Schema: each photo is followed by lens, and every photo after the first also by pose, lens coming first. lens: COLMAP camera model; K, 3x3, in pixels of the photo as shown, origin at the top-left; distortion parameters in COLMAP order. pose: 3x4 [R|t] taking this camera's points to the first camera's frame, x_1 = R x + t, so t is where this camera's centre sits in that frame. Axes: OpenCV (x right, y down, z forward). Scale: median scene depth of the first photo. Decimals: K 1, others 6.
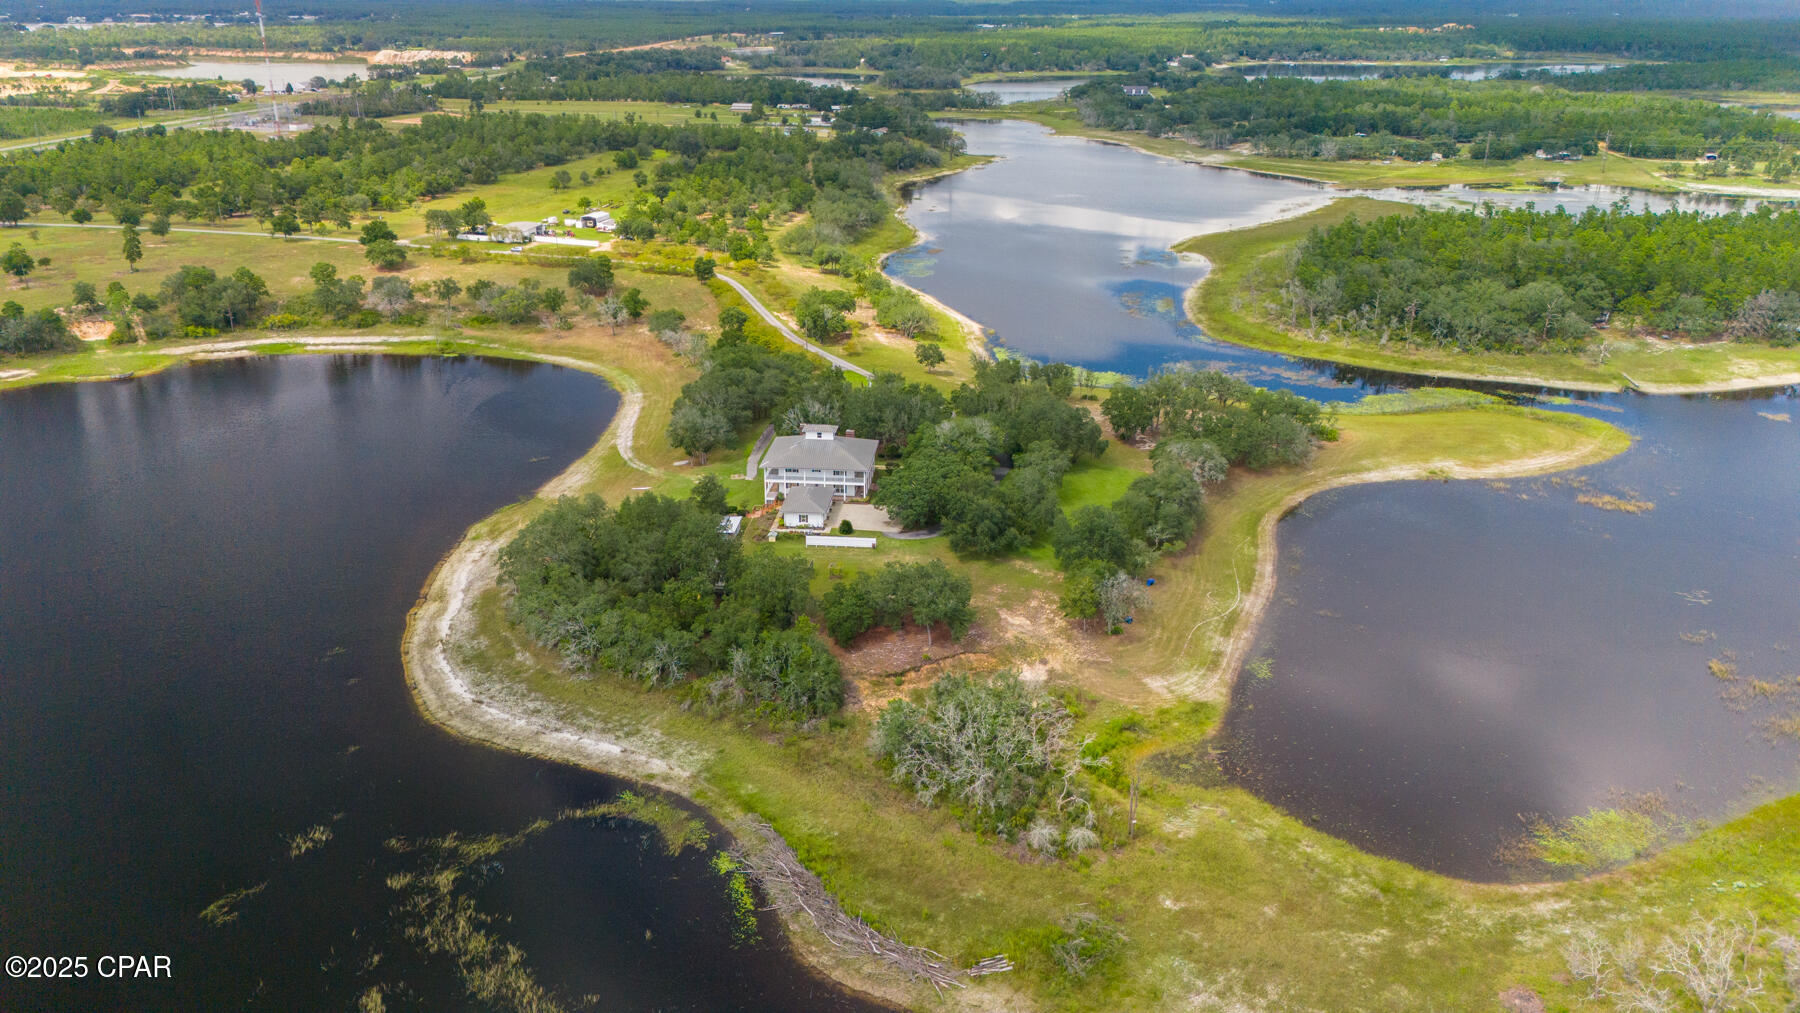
lens RADIAL K [[1320.4, 0, 896.9], [0, 1320.4, 503.3], [0, 0, 1]] dist [0.068825, -0.074653]
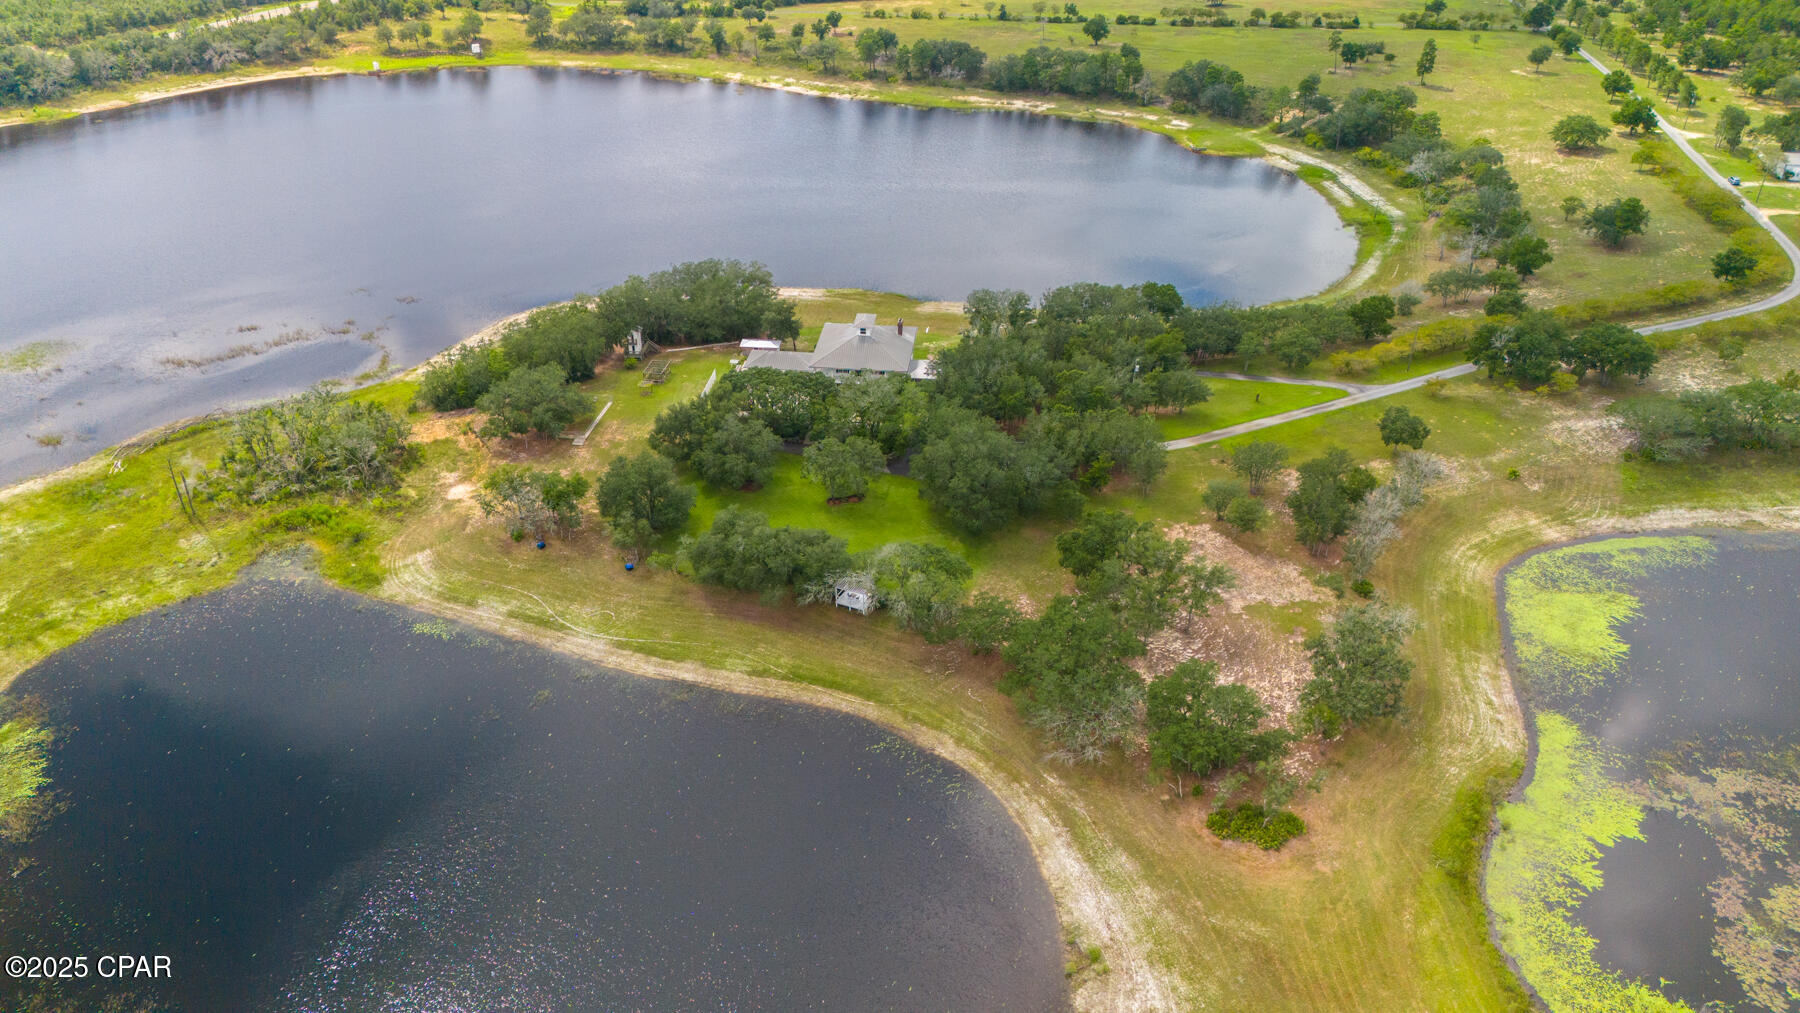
lens RADIAL K [[1320.4, 0, 899.8], [0, 1320.4, 510.8], [0, 0, 1]] dist [0.068825, -0.074653]
pose [[-0.002583, 0.499511, -0.866303, 0.547331], [-0.368846, 0.804747, 0.465118, -0.261258], [0.929487, 0.320734, 0.182164, 0.583256]]
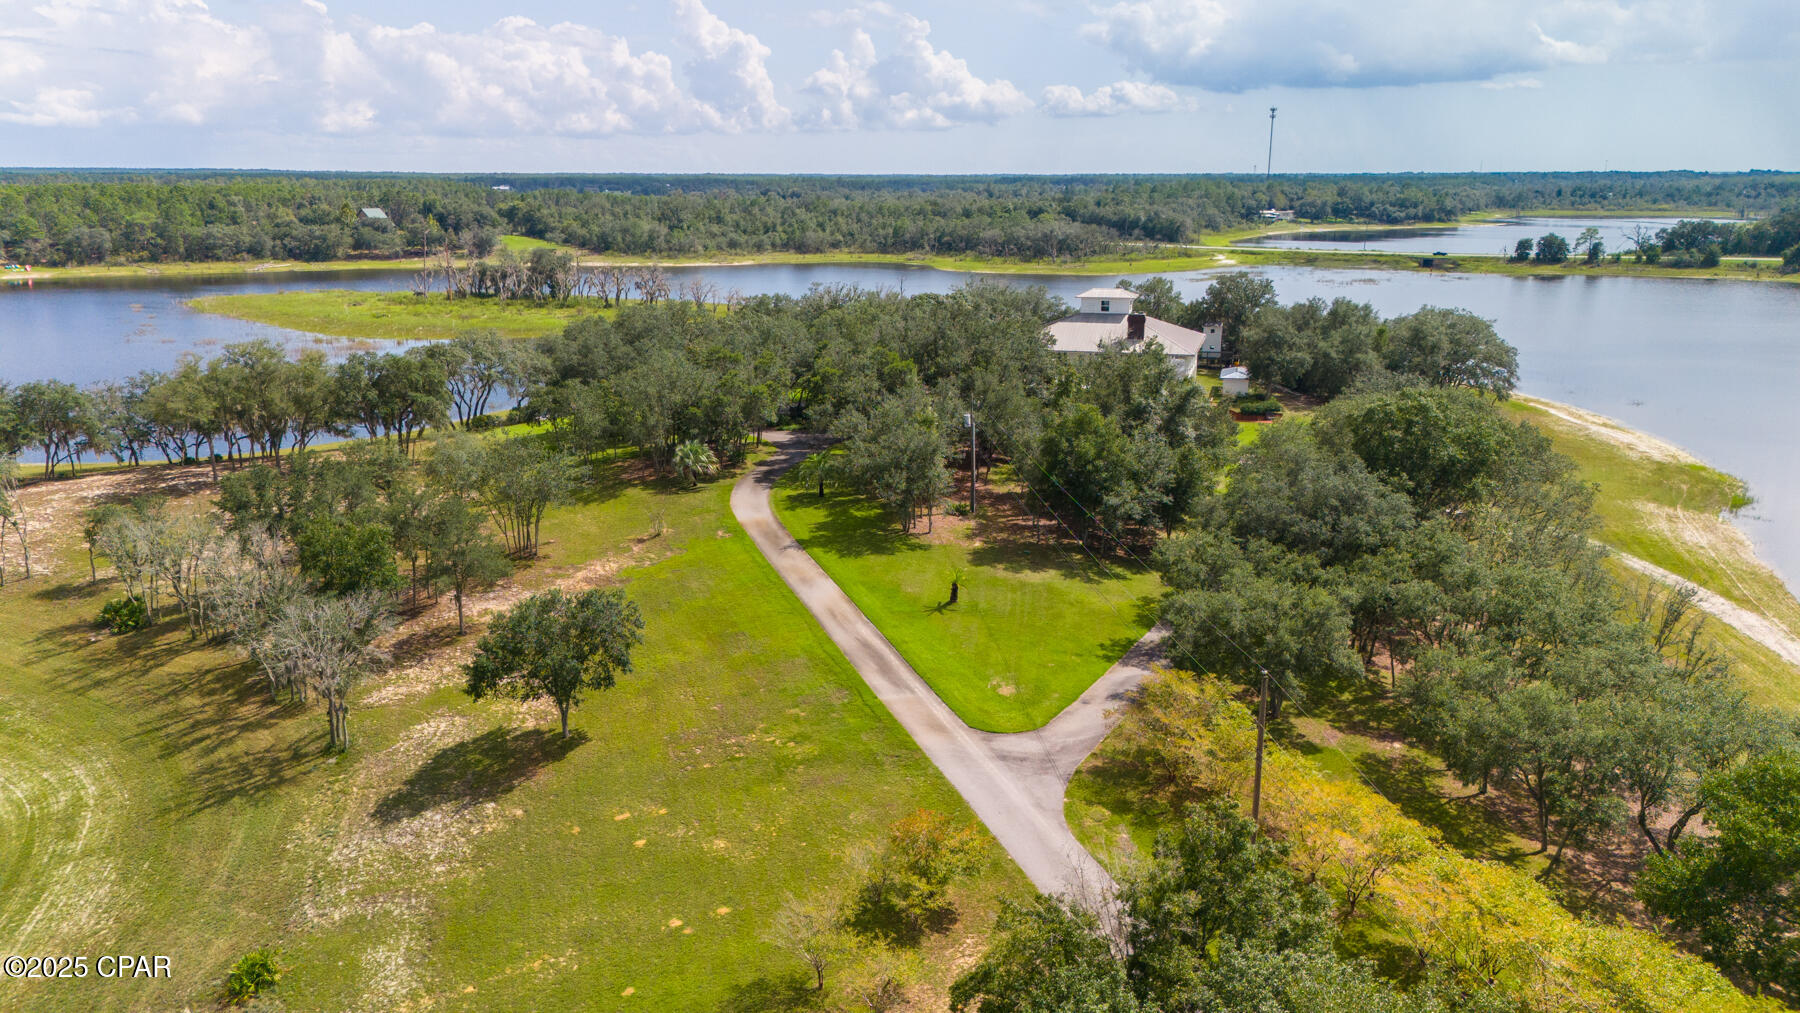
lens RADIAL K [[1320.4, 0, 893.2], [0, 1320.4, 526.1], [0, 0, 1]] dist [0.068825, -0.074653]
pose [[-0.981511, -0.052063, 0.184188, -0.050794], [0.066414, 0.809873, 0.582834, -0.208195], [-0.179513, 0.584291, -0.791442, 1.000821]]
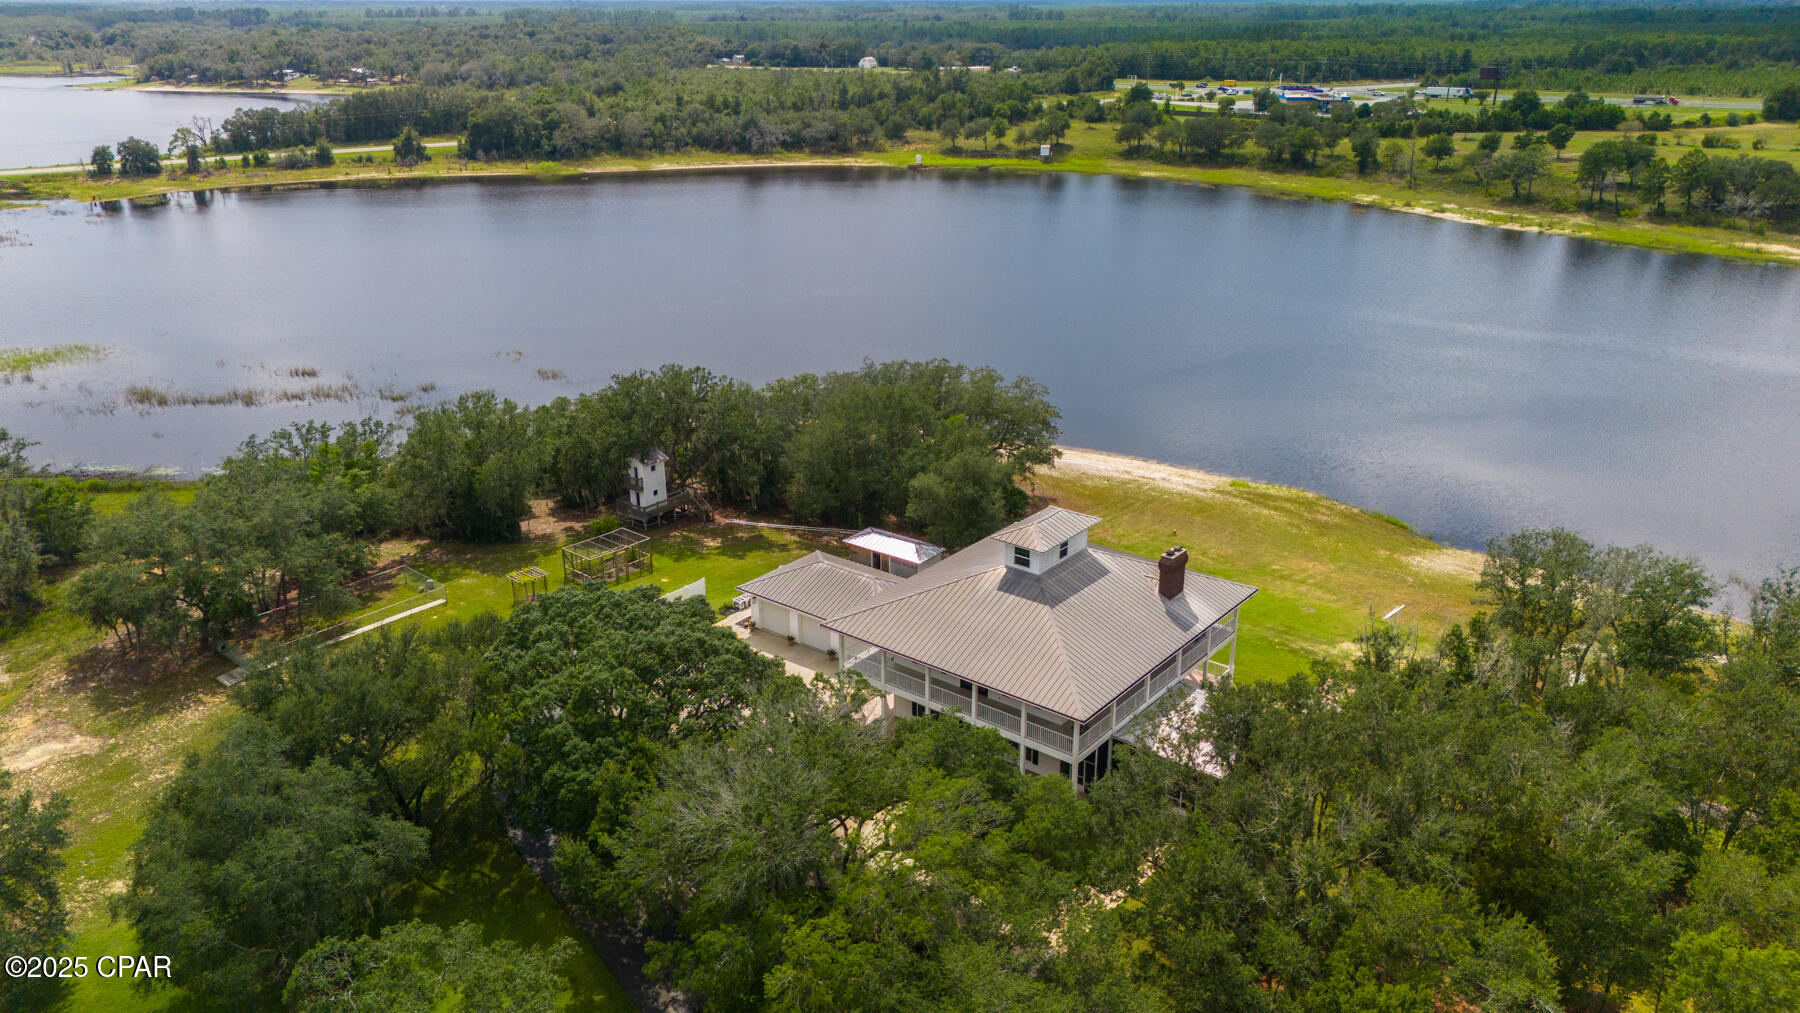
lens RADIAL K [[1320.4, 0, 892.0], [0, 1320.4, 510.9], [0, 0, 1]] dist [0.068825, -0.074653]
pose [[-0.549252, 0.298464, -0.780540, 0.131592], [-0.303377, 0.799098, 0.519041, -0.136360], [0.778643, 0.521882, -0.348359, 0.702465]]
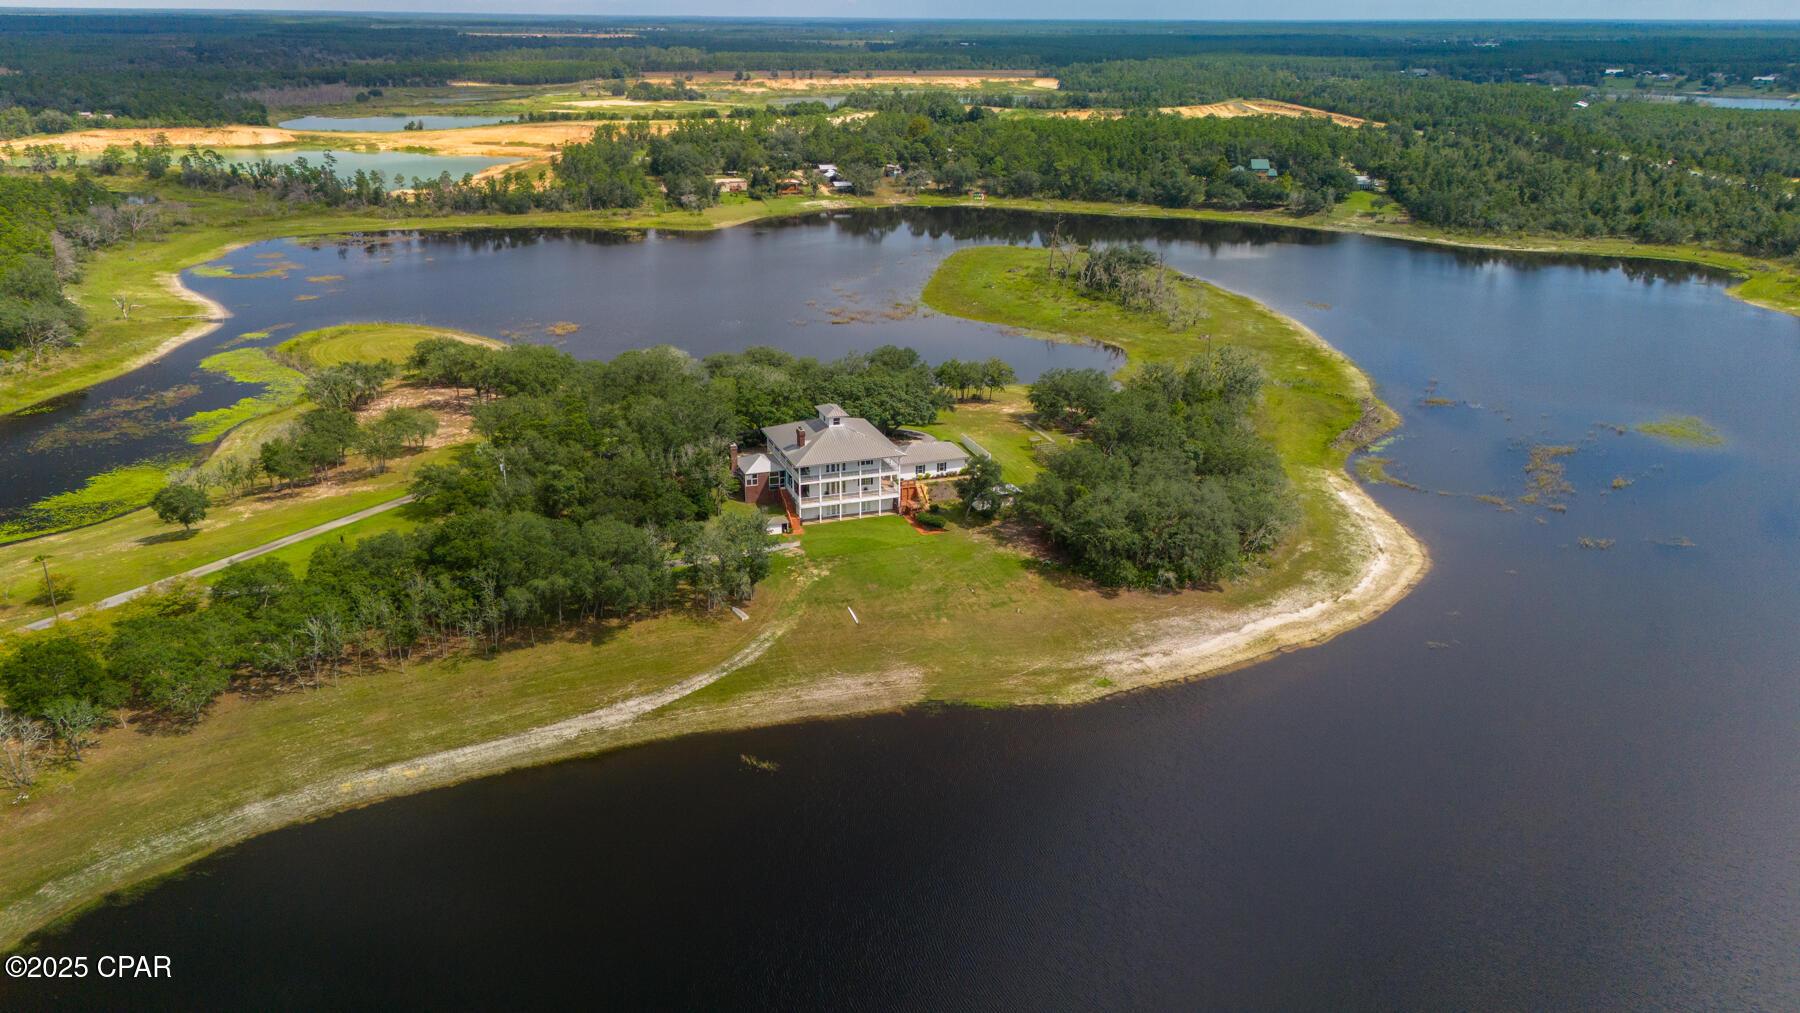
lens RADIAL K [[1320.4, 0, 892.7], [0, 1320.4, 512.1], [0, 0, 1]] dist [0.068825, -0.074653]
pose [[-0.421705, -0.320839, 0.848072, -0.514896], [0.323515, 0.820508, 0.471280, -0.247308], [-0.847055, 0.473105, -0.242216, 0.780141]]
